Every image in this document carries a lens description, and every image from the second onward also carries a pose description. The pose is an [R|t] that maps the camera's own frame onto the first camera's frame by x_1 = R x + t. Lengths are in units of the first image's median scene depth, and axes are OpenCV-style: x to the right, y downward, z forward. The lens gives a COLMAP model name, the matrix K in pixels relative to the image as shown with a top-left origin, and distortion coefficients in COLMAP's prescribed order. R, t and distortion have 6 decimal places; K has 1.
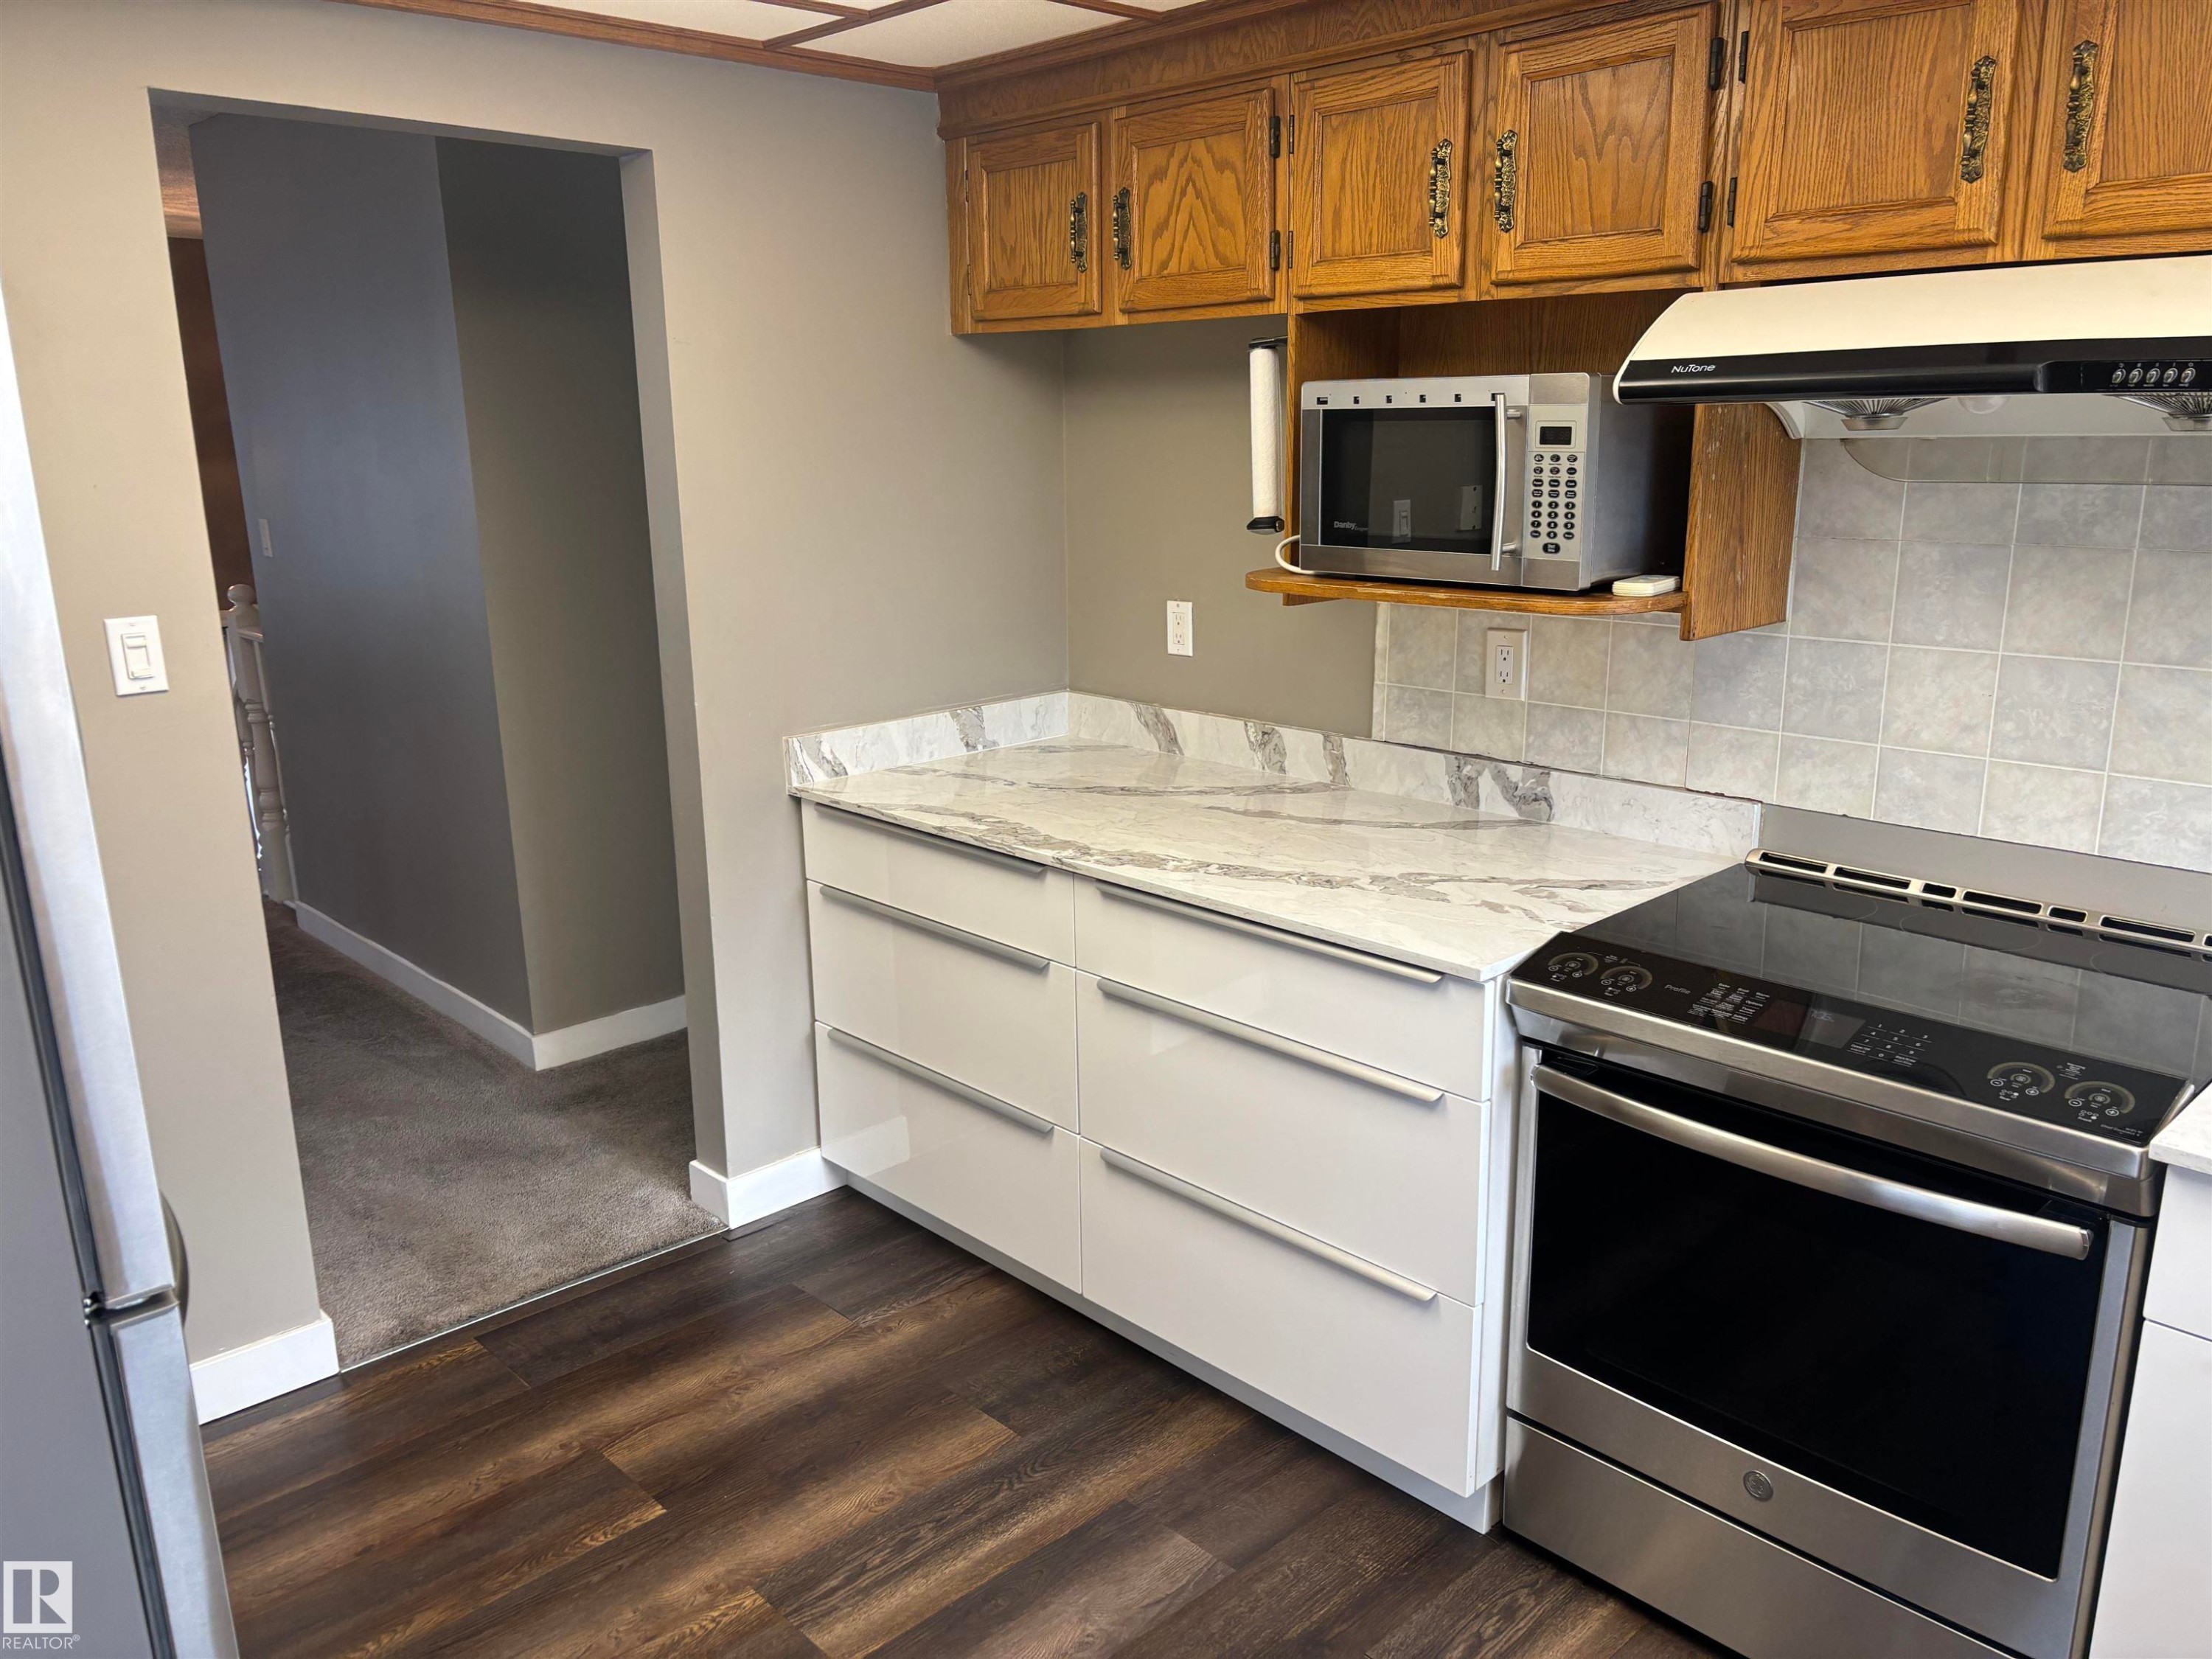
lens RADIAL K [[1682.0, 0, 1105.2], [0, 1682.0, 844.0], [0, 0, 1]] dist [0.042458, -0.064394]
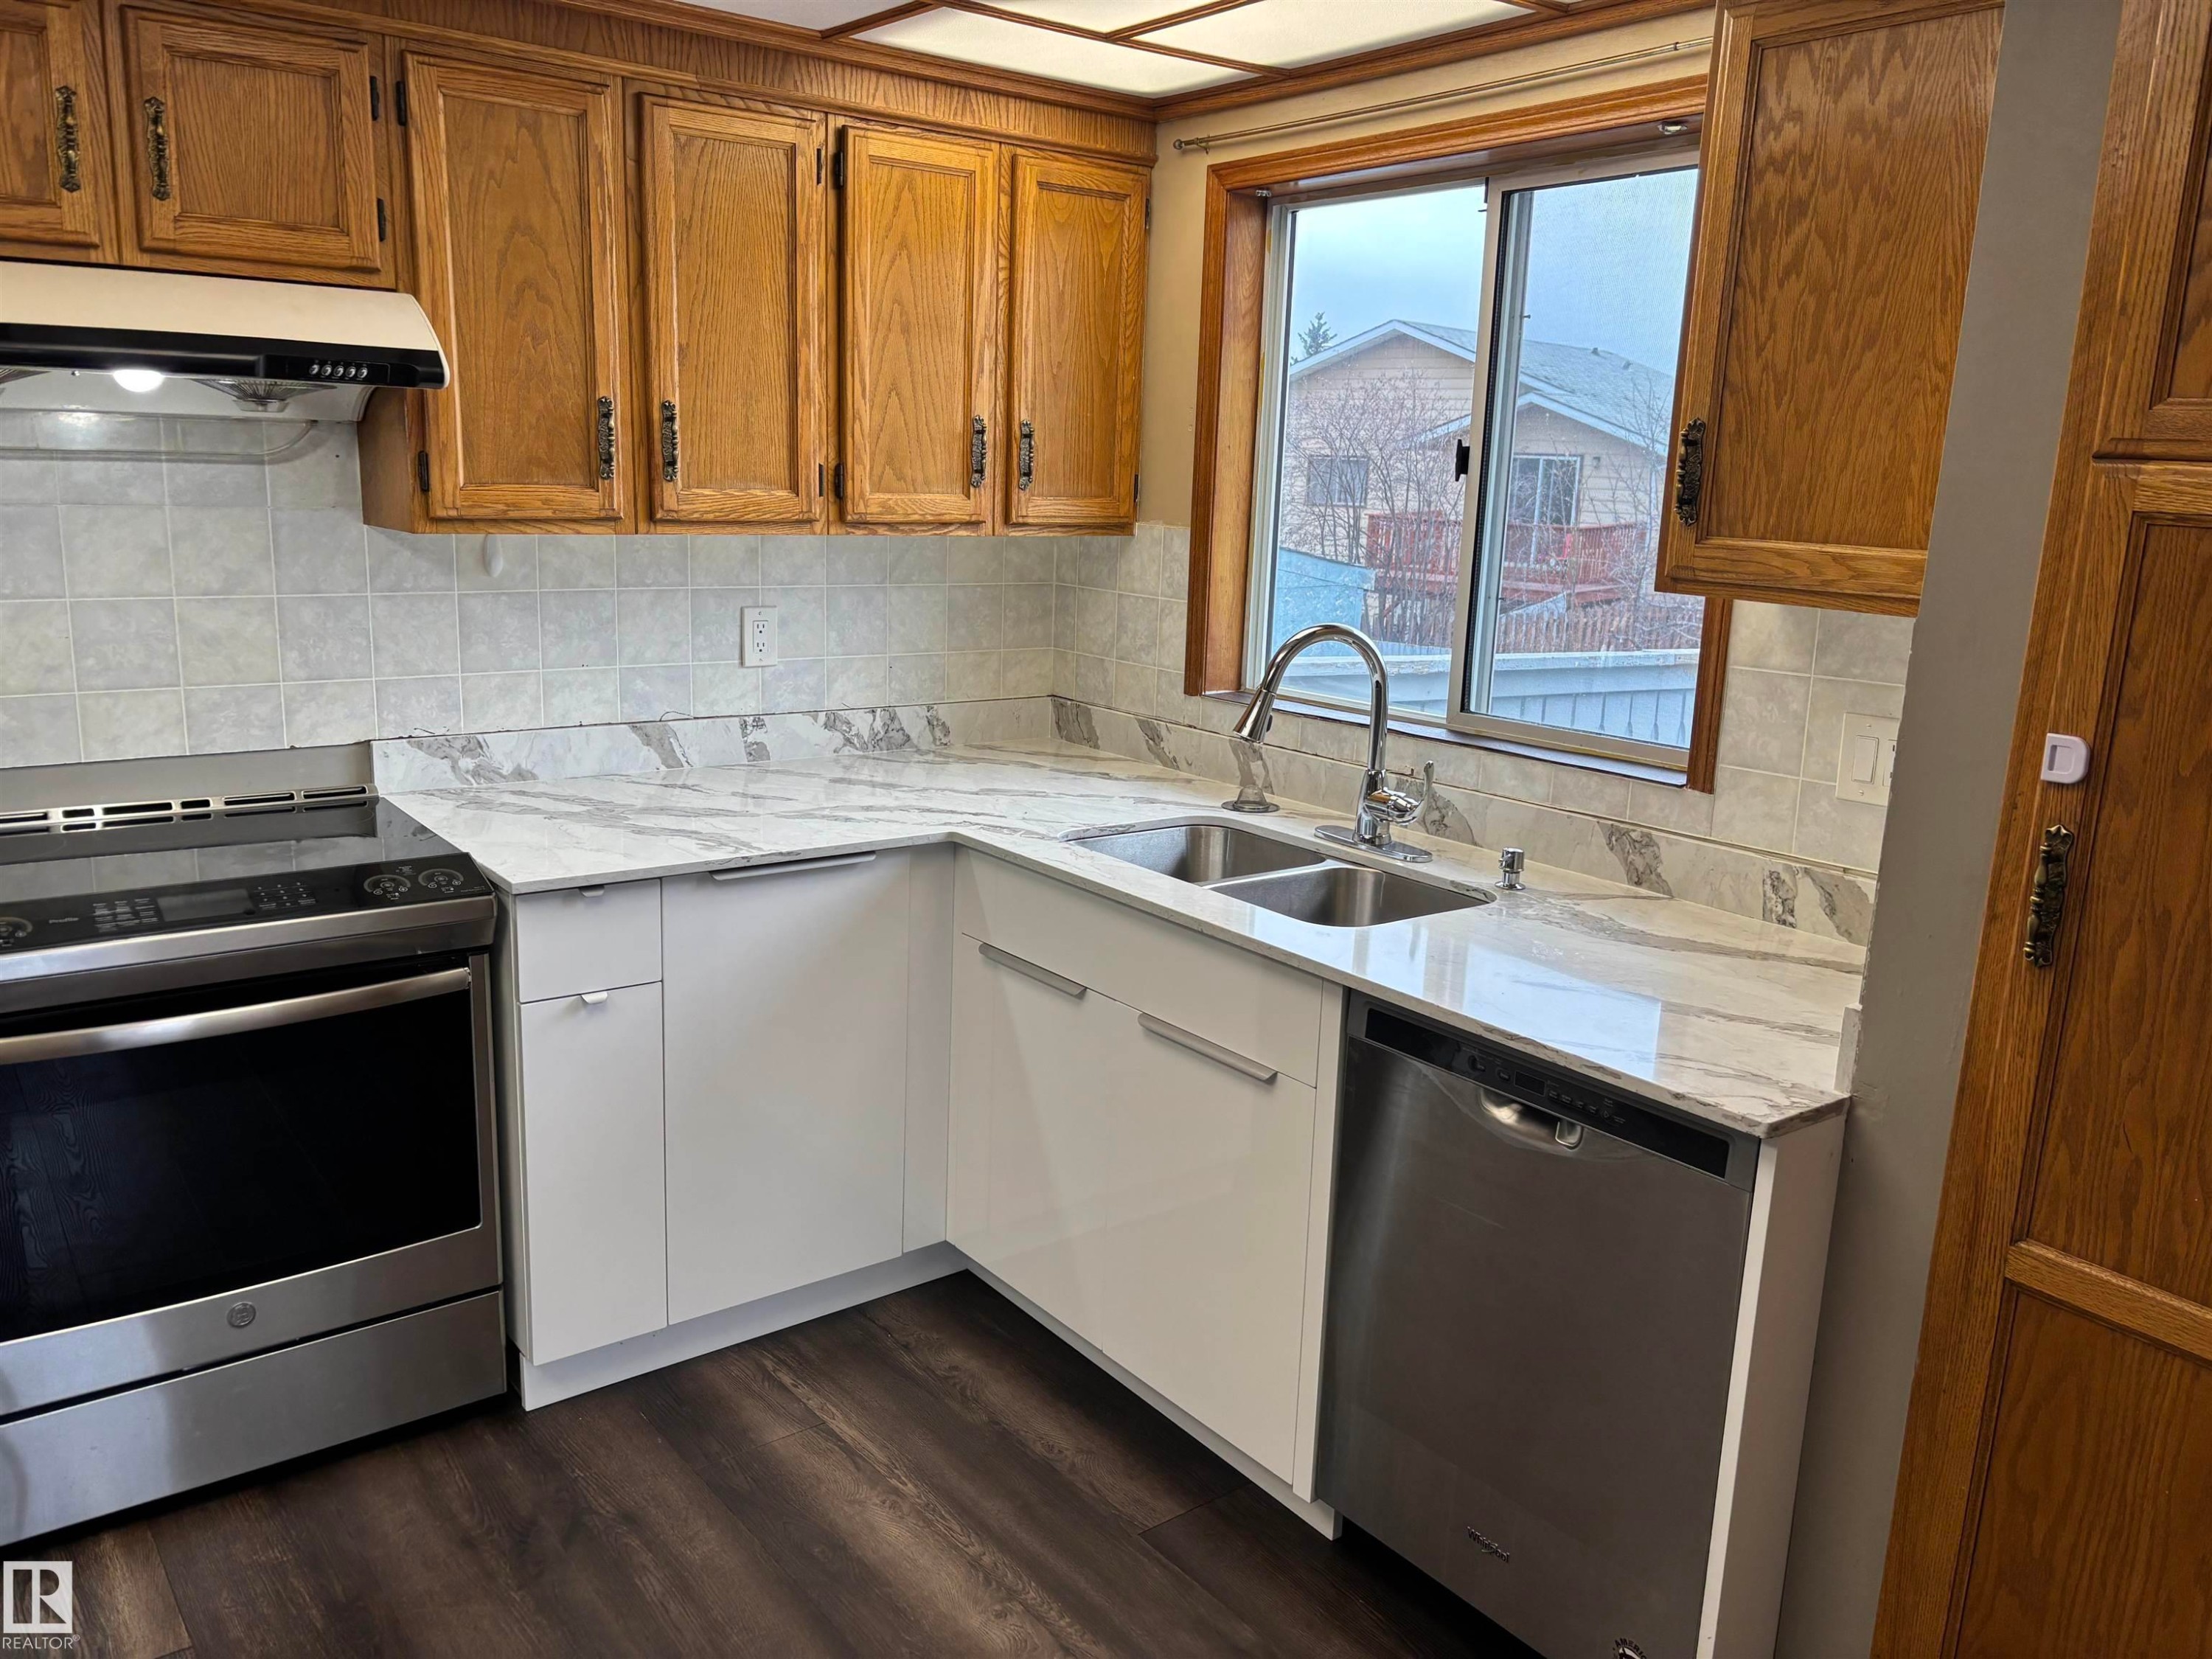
lens RADIAL K [[1693.9, 0, 1106.0], [0, 1693.9, 829.5], [0, 0, 1]] dist [0.045860, -0.054322]
pose [[0.112248, -0.195451, 0.974269, -0.506343], [0.205894, 0.963761, 0.169622, -0.013246], [-0.972115, 0.181557, 0.148422, 0.159423]]
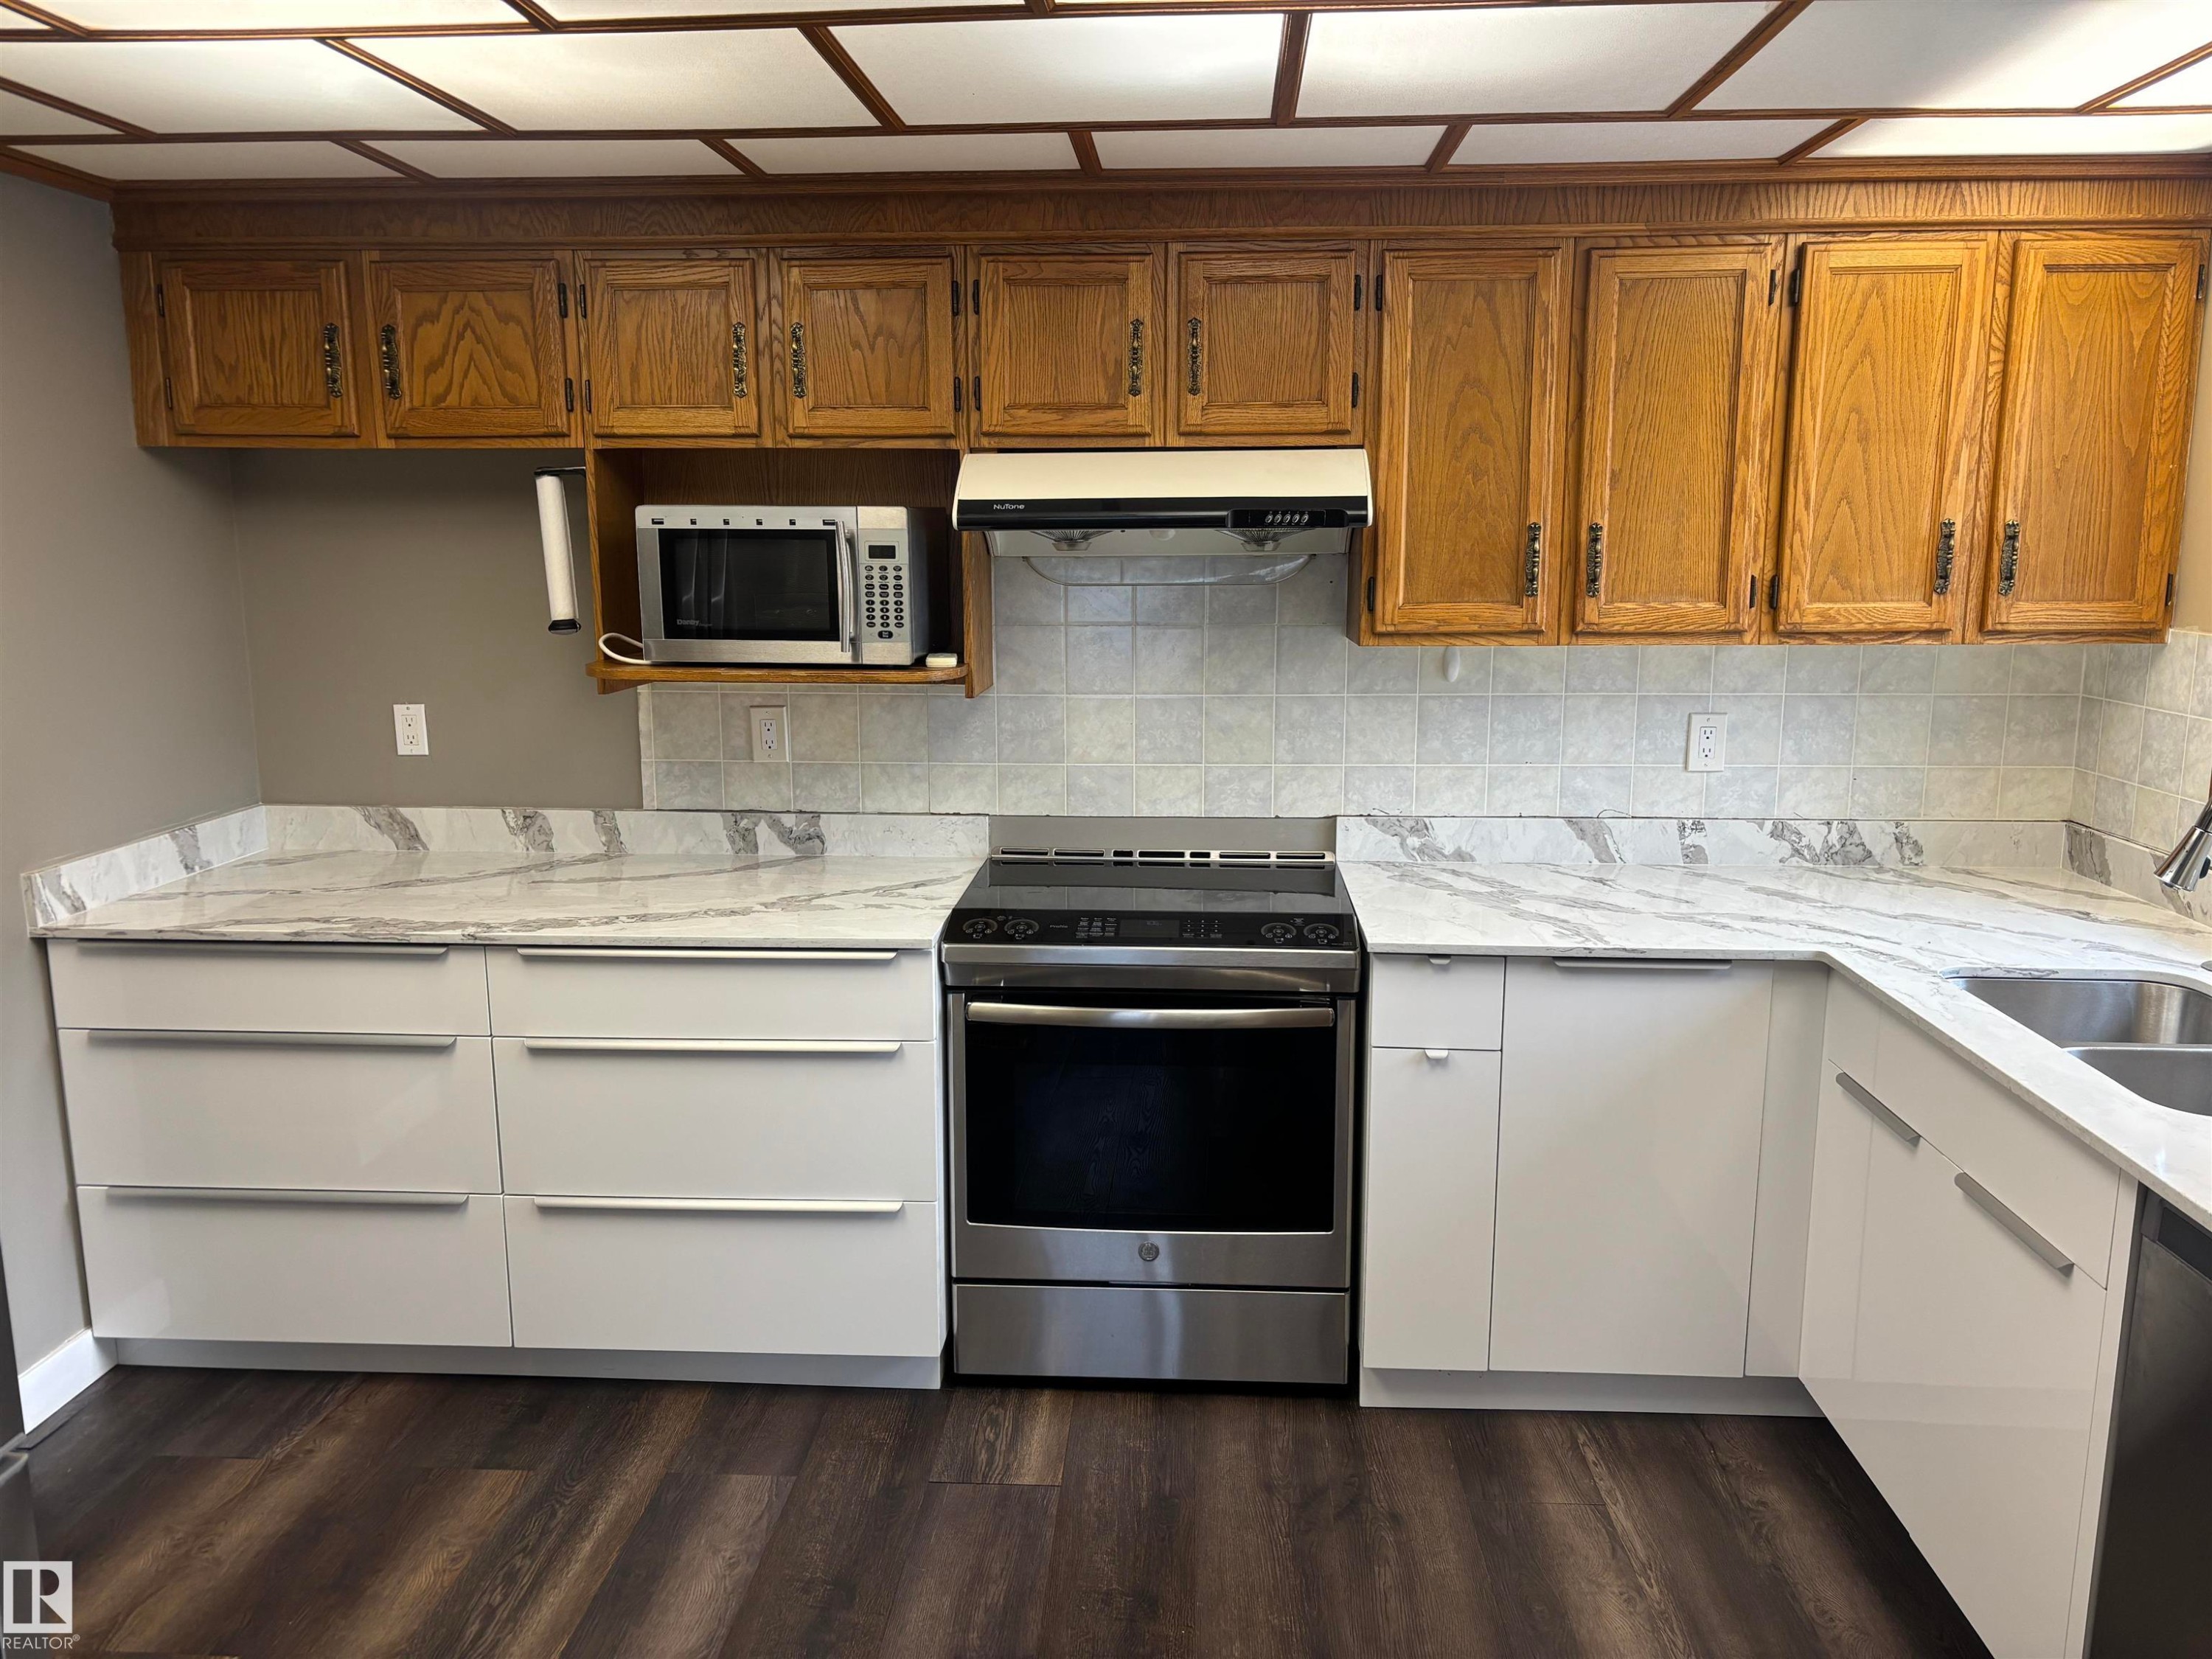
lens RADIAL K [[1661.5, 0, 1103.4], [0, 1661.5, 841.6], [0, 0, 1]] dist [0.056658, -0.065959]
pose [[0.733053, -0.110856, 0.671077, -0.473920], [0.158600, 0.987291, -0.010157, 0.026693], [-0.661422, 0.113879, 0.741318, -0.074758]]
